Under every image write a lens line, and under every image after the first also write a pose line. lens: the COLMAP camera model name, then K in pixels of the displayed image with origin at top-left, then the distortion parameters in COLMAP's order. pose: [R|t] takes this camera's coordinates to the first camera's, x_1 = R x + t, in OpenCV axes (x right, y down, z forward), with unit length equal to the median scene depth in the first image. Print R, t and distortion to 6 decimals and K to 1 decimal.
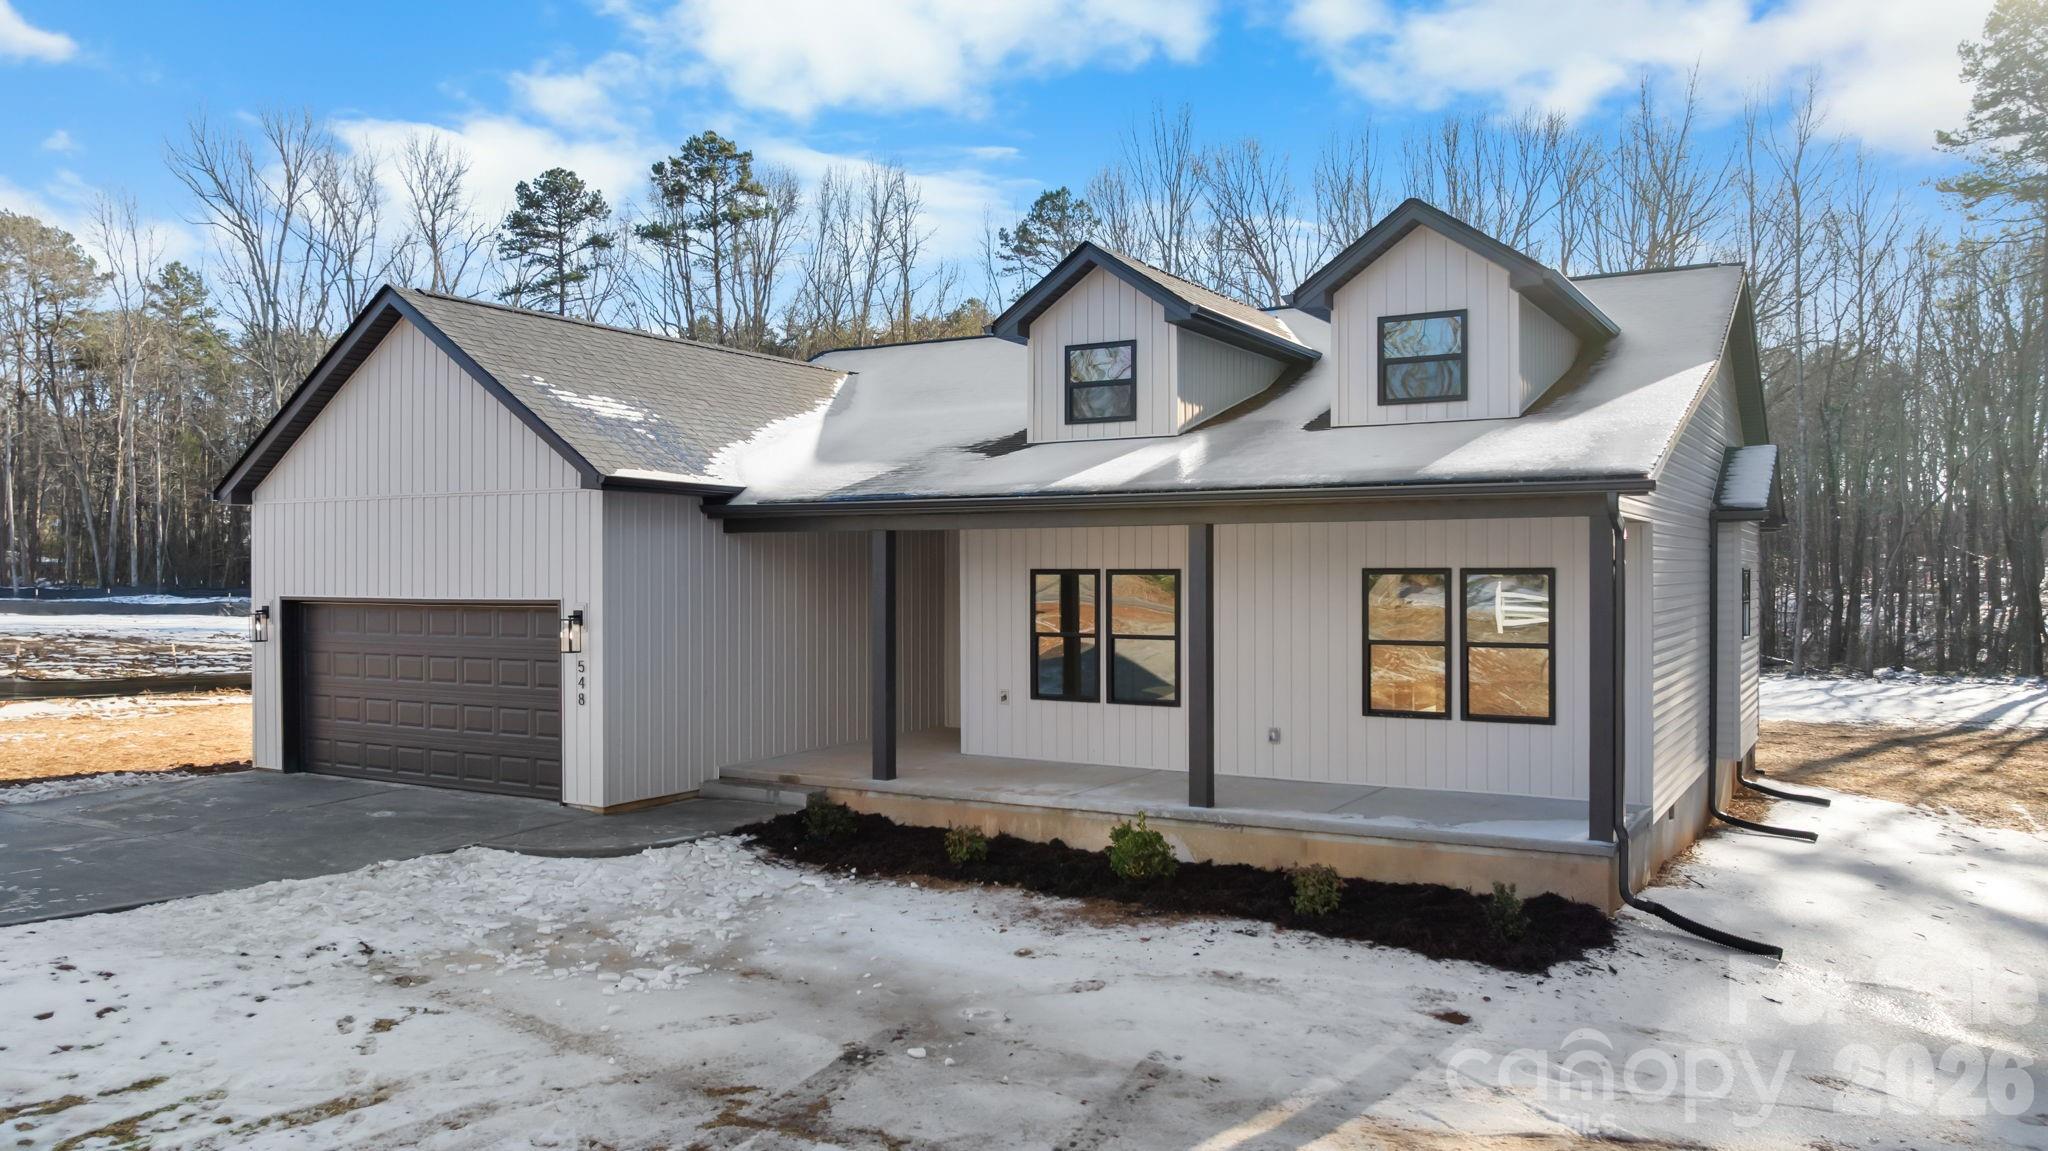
lens RADIAL K [[1475.7, 0, 1036.0], [0, 1475.7, 608.3], [0, 0, 1]] dist [0.001577, 0.007768]
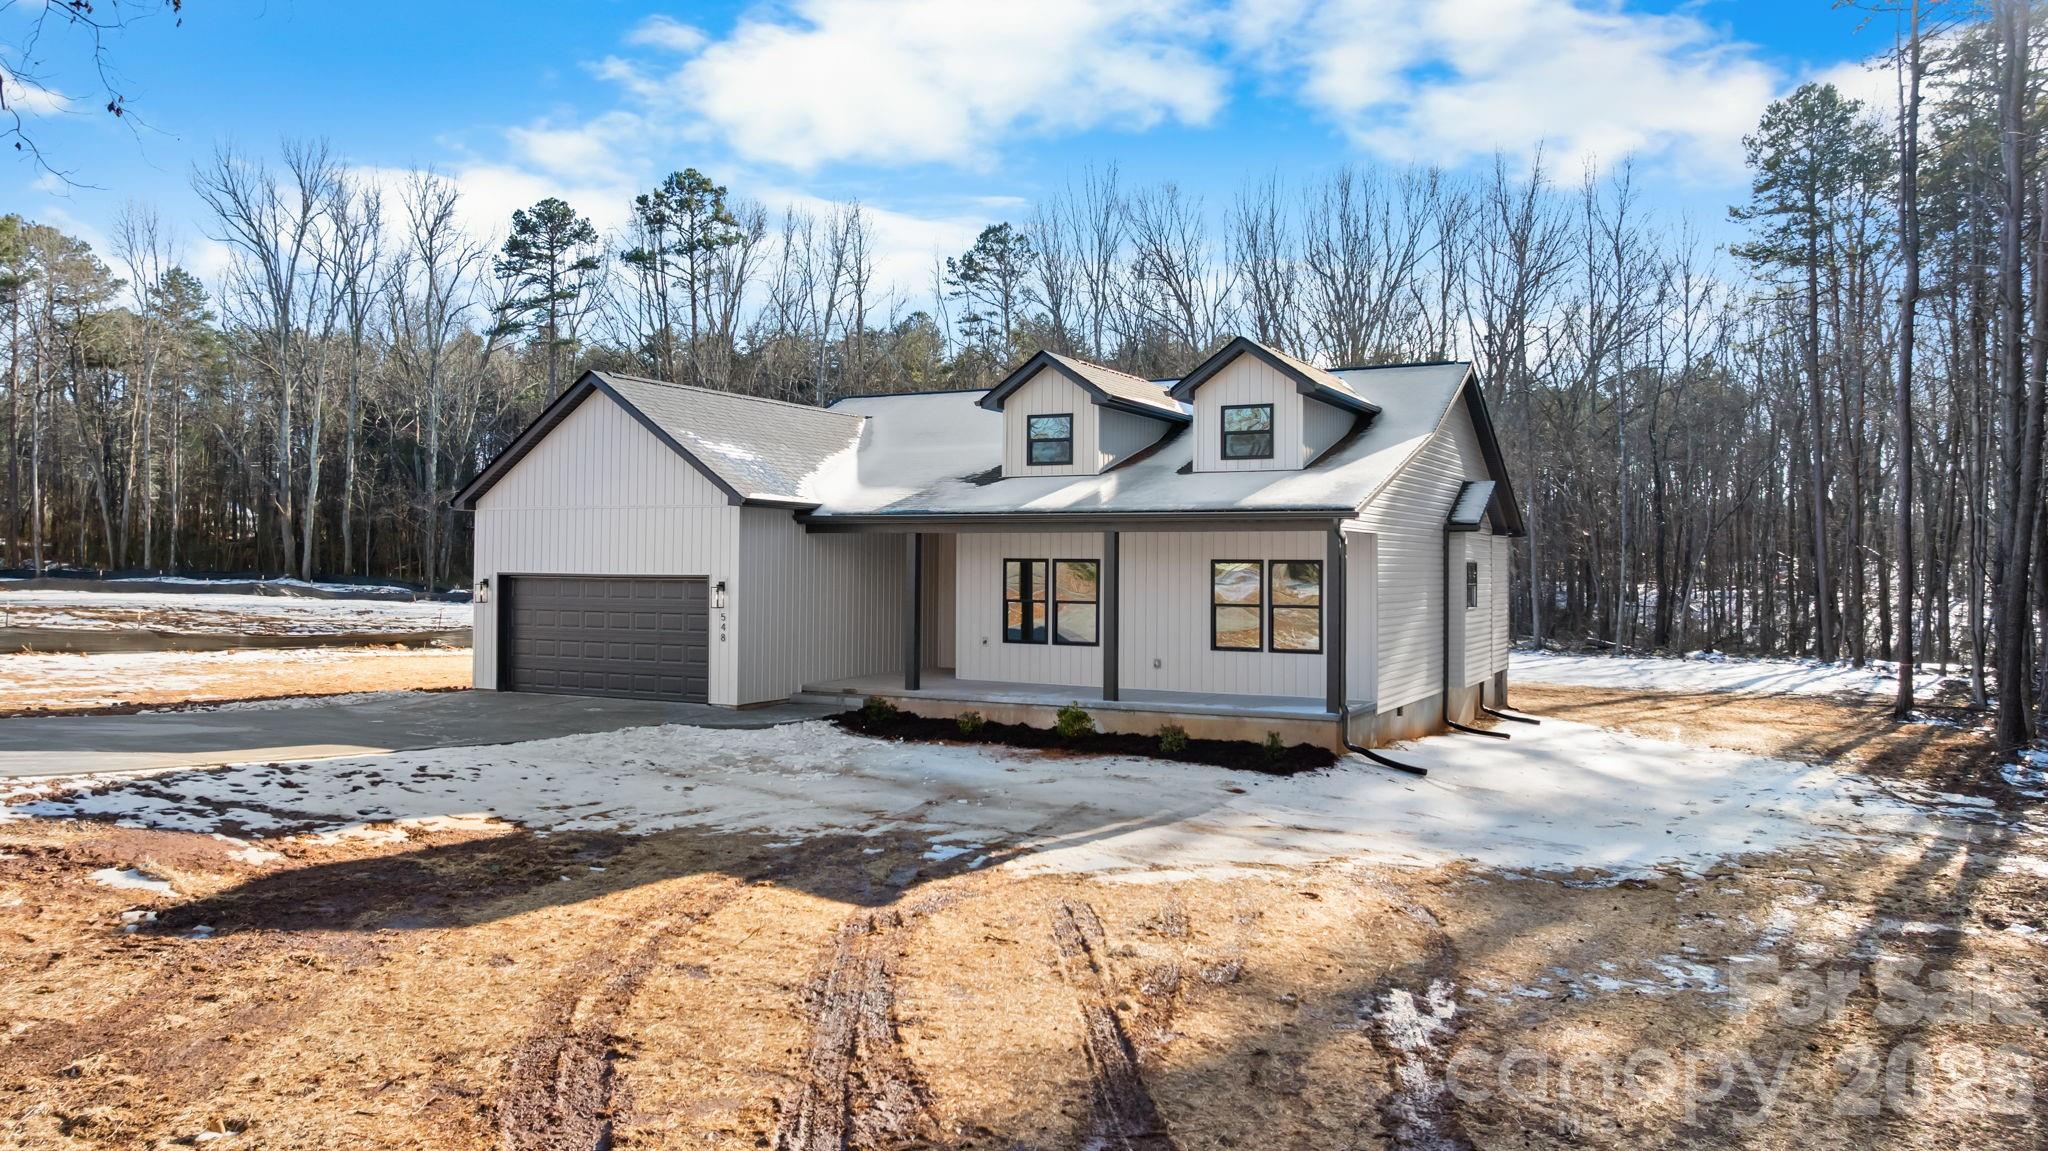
lens RADIAL K [[1475.7, 0, 1035.5], [0, 1475.7, 571.2], [0, 0, 1]] dist [0.001577, 0.007768]
pose [[0.998780, 0.008552, 0.048644, -0.042566], [-0.007550, 0.999756, -0.020748, 0.017501], [-0.048809, 0.020355, 0.998601, -0.510994]]
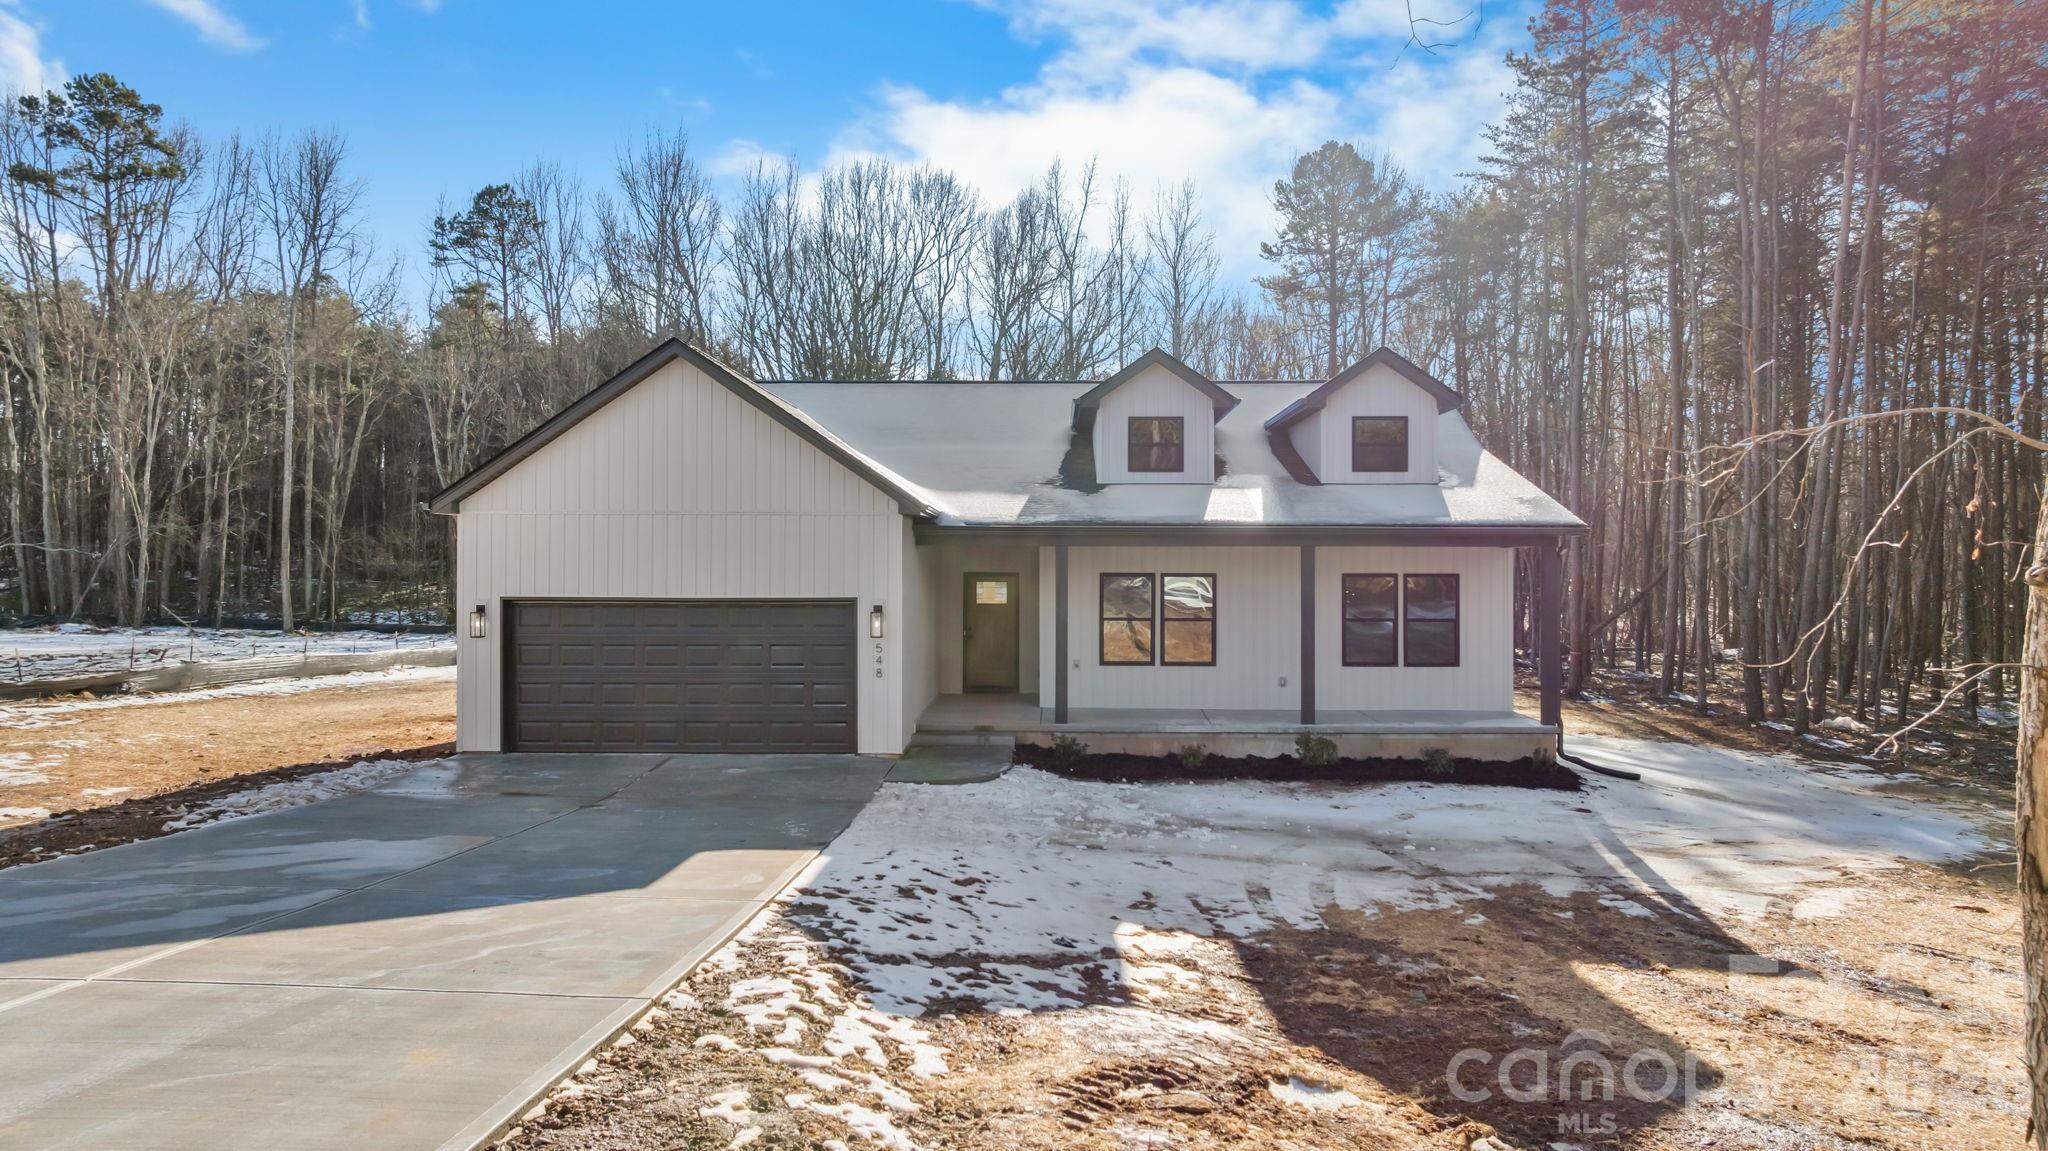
lens RADIAL K [[1475.7, 0, 1012.5], [0, 1475.7, 576.5], [0, 0, 1]] dist [0.001577, 0.007768]
pose [[0.873209, -0.001020, 0.487344, -0.718738], [0.008944, 0.999863, -0.013933, -0.003842], [-0.487263, 0.016525, 0.873099, -0.176458]]
